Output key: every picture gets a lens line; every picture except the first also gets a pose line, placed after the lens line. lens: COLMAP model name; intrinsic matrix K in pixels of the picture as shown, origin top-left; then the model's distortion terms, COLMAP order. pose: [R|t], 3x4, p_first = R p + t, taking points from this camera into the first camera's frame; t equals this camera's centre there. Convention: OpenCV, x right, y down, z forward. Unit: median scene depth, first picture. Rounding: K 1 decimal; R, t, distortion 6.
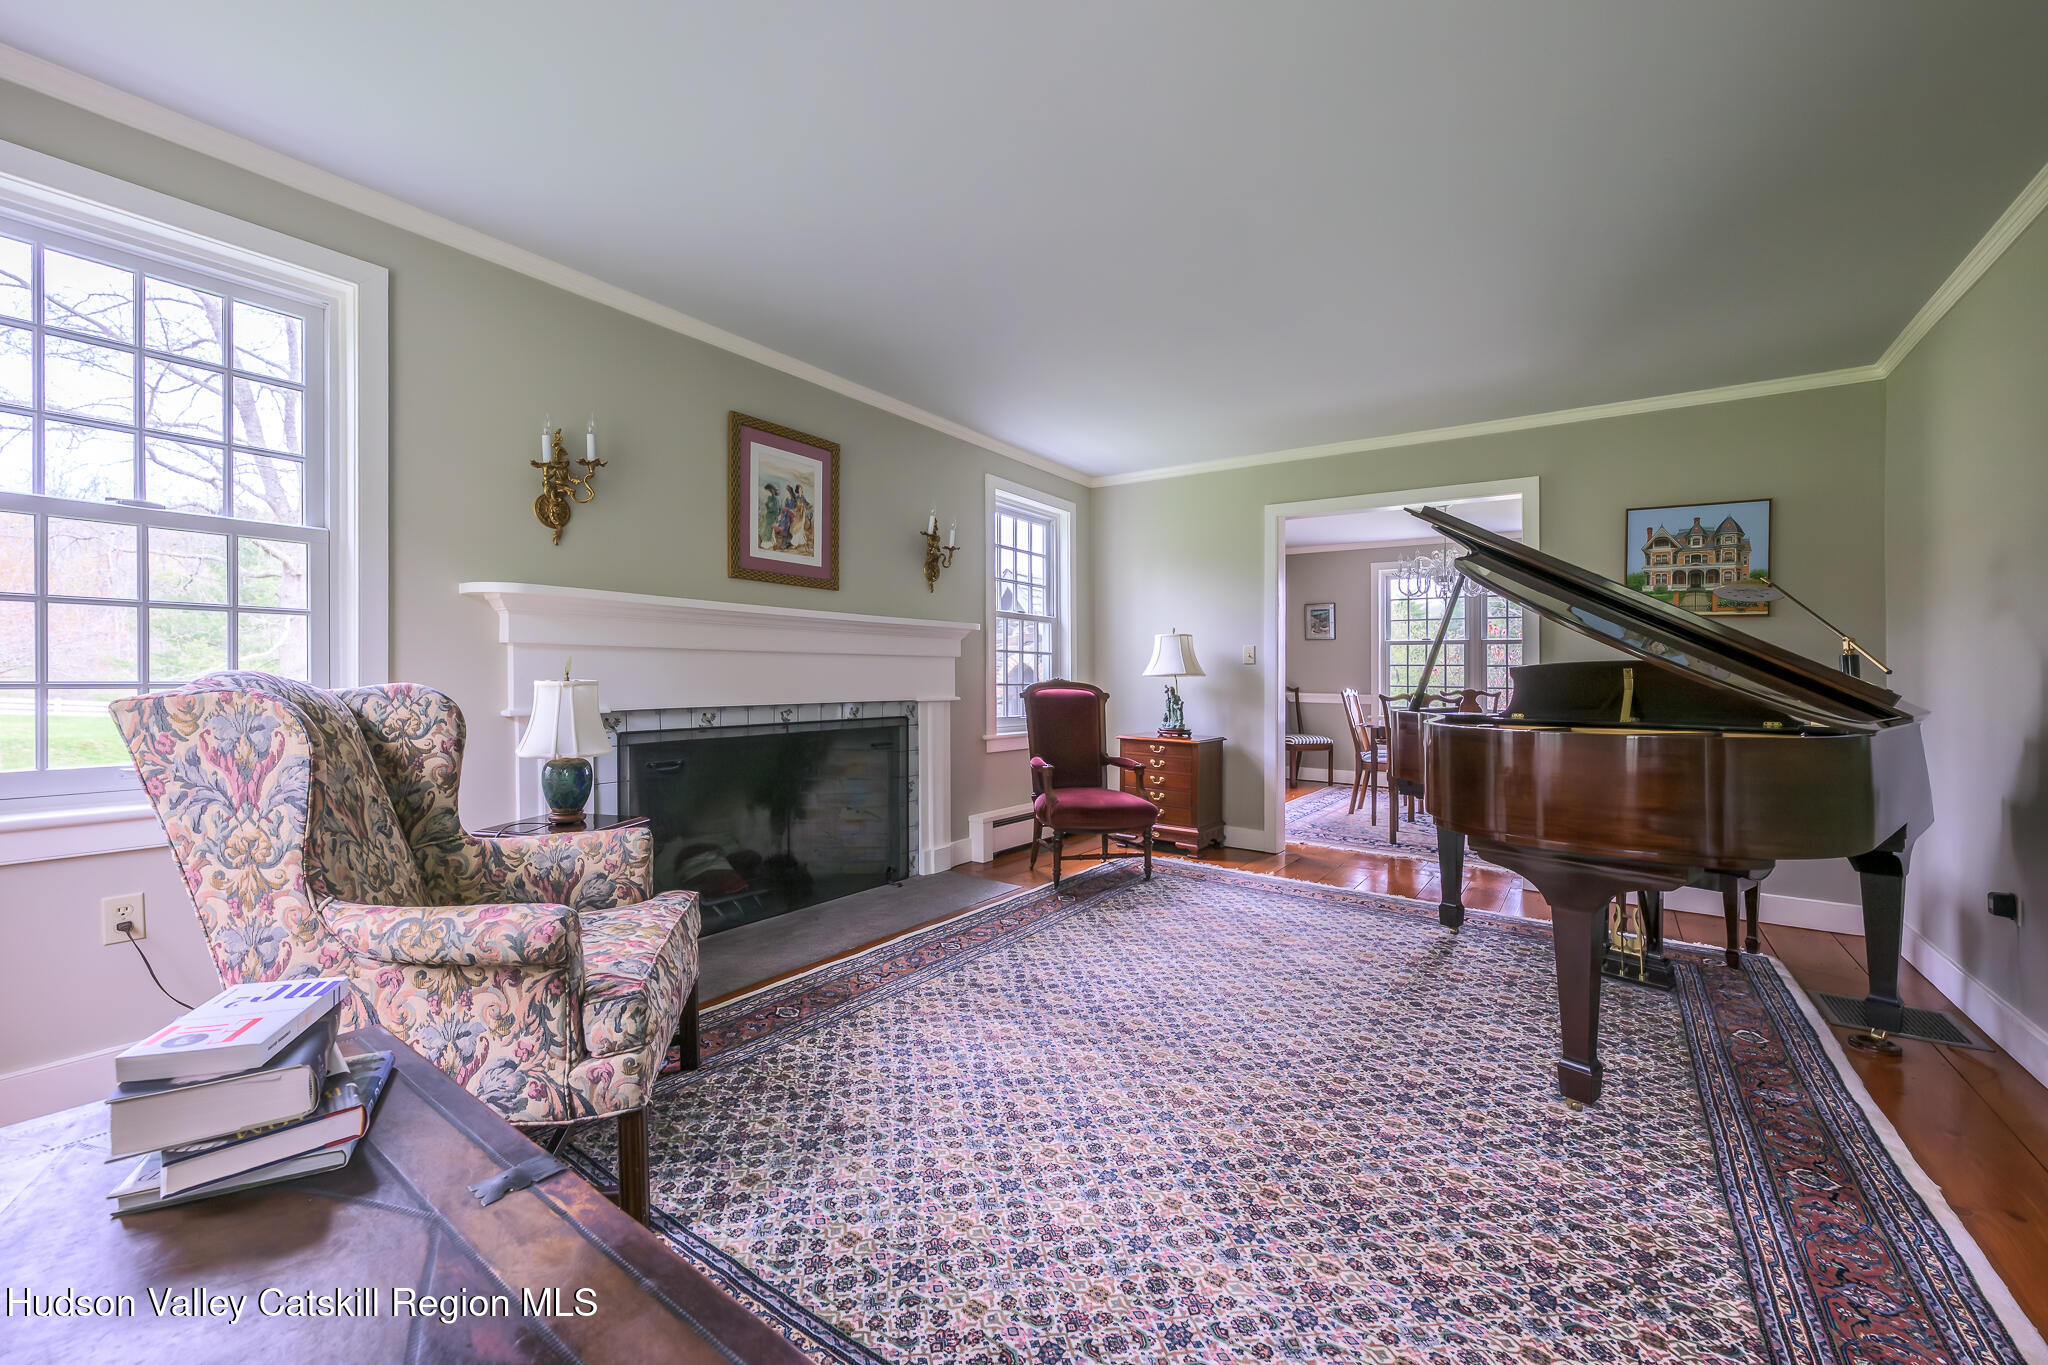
lens RADIAL K [[794.7, 0, 1023.5], [0, 794.7, 683.8], [0, 0, 1]] dist [0.000526, 0.000053]
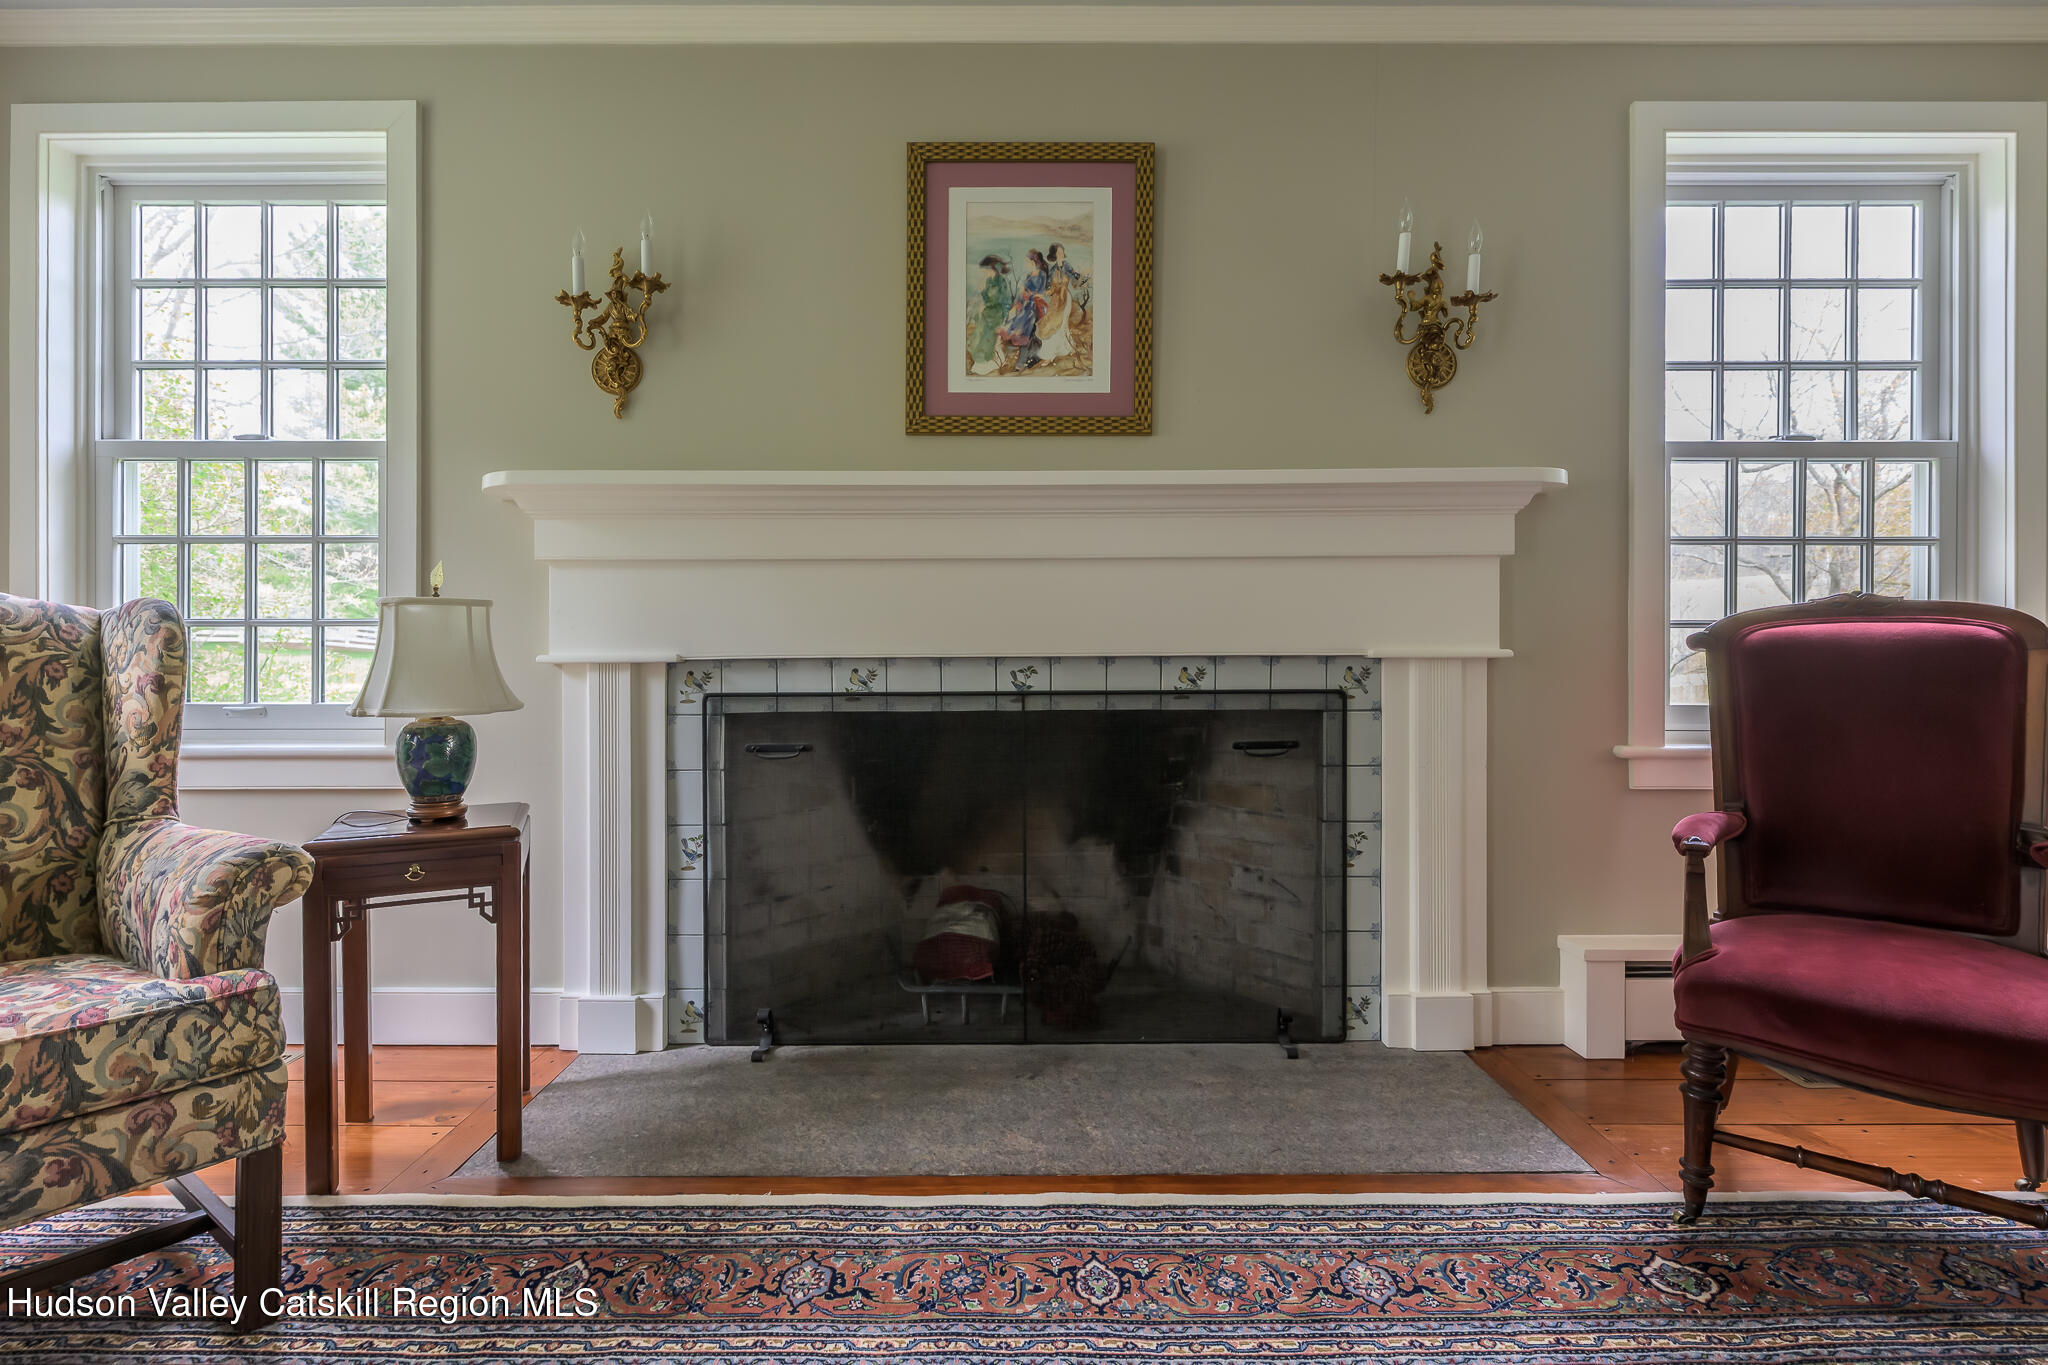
lens RADIAL K [[929.2, 0, 1024.0], [0, 929.2, 681.8], [0, 0, 1]] dist [0.000732, 0.000278]
pose [[0.587152, 0.001850, -0.809475, 0.204805], [0.000514, 0.999996, 0.002658, 0.039742], [0.809476, -0.001977, 0.587149, 0.609074]]
